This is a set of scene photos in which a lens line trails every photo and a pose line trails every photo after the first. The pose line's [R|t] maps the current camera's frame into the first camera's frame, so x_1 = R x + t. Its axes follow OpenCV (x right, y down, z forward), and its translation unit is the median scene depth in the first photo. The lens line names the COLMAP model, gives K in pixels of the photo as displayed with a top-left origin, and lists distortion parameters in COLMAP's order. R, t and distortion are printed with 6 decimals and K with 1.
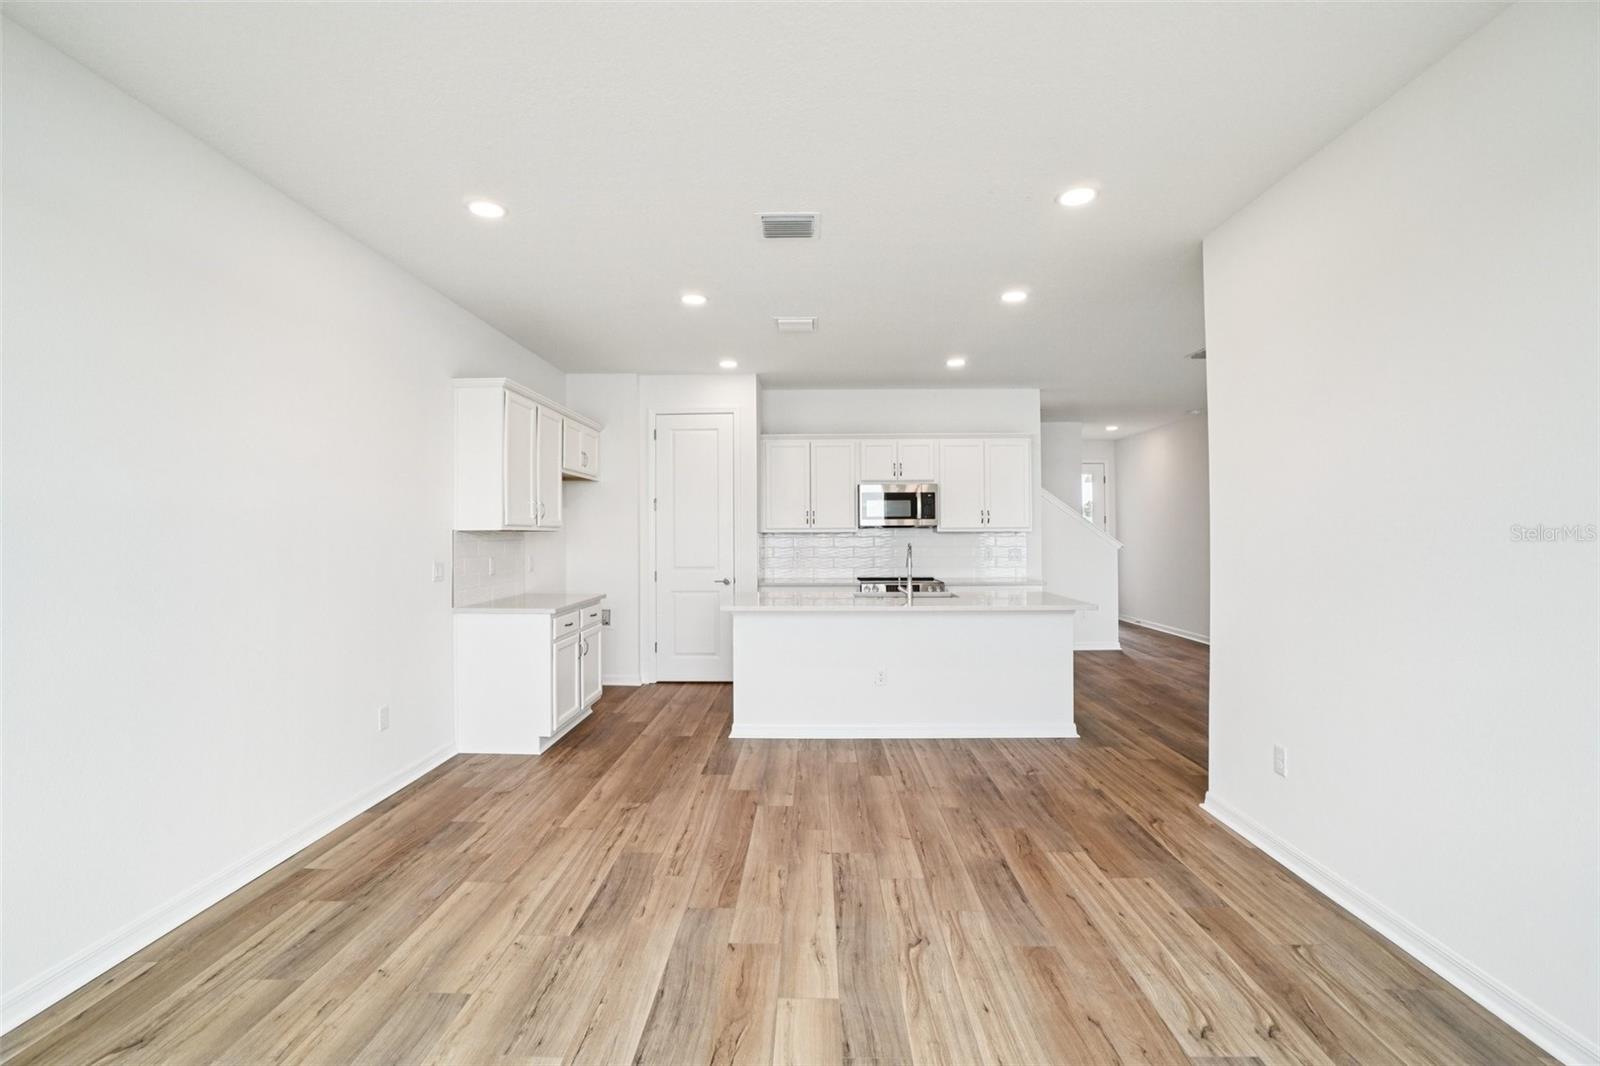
lens RADIAL K [[735.1, 0, 802.9], [0, 735.1, 499.3], [0, 0, 1]] dist [-0.059596, 0.020647]
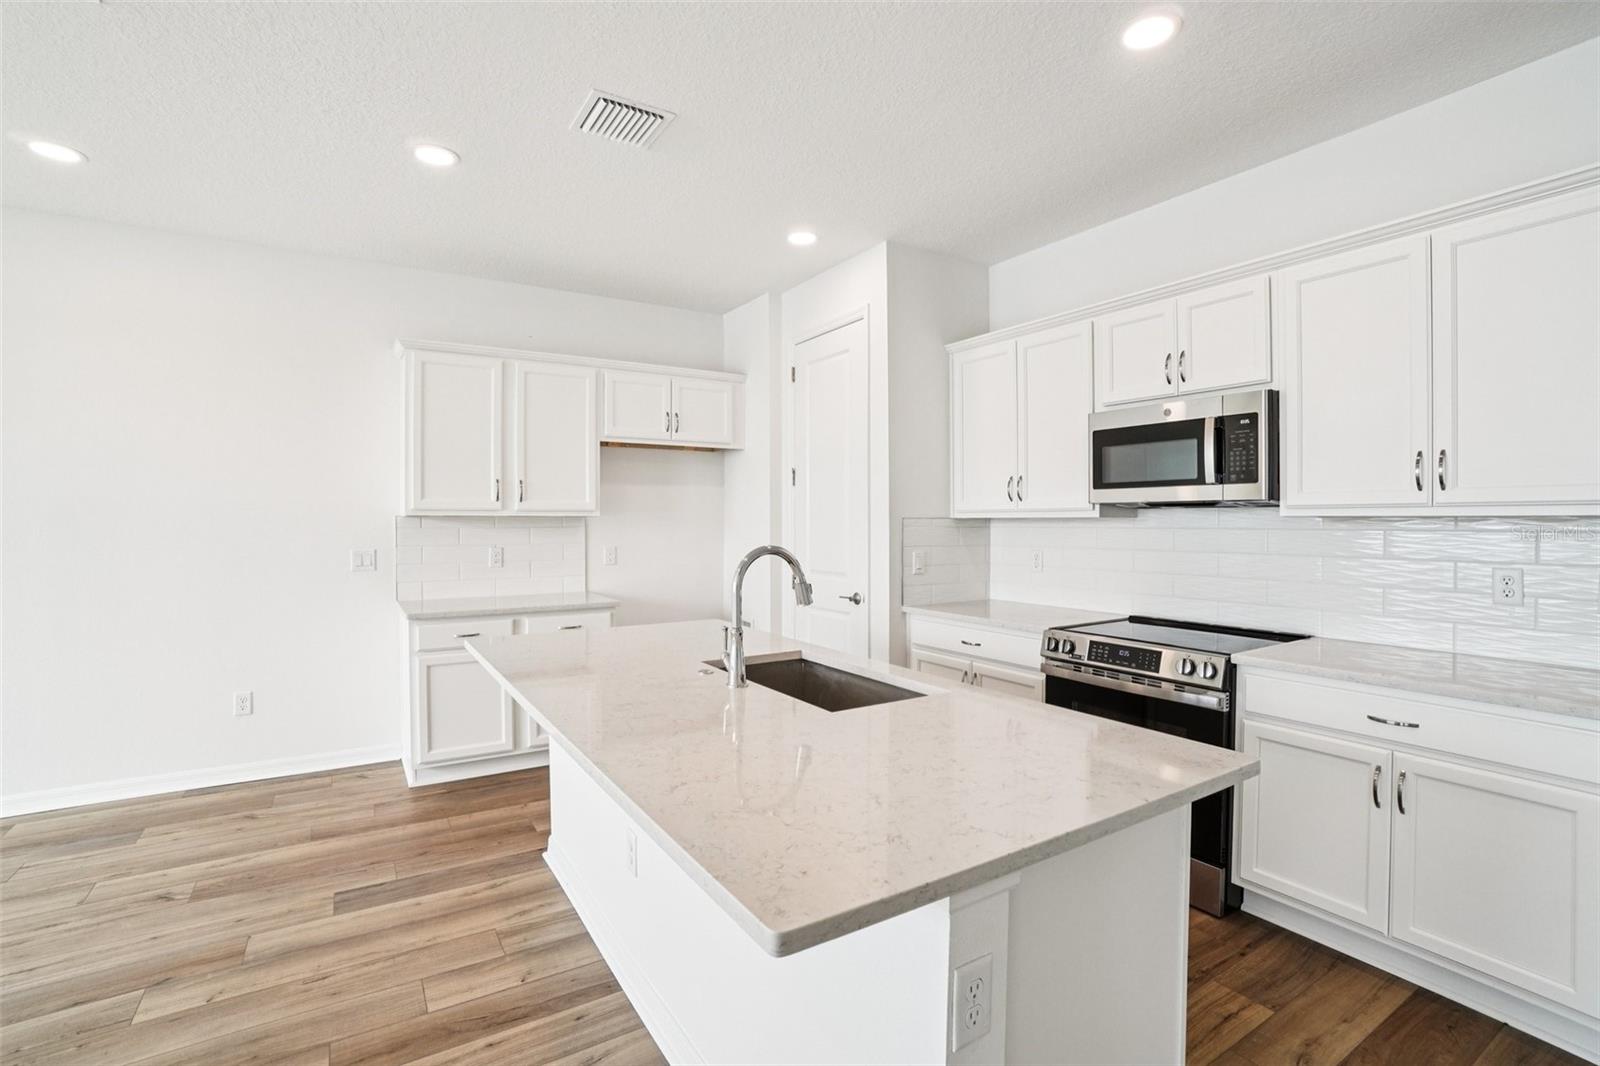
lens RADIAL K [[735.1, 0, 794.0], [0, 735.1, 534.8], [0, 0, 1]] dist [-0.059596, 0.020647]
pose [[0.546756, 0.021858, -0.837007, 0.700390], [0.040516, 0.997797, 0.052523, 0.046768], [0.836311, -0.062630, 0.544666, 1.163377]]
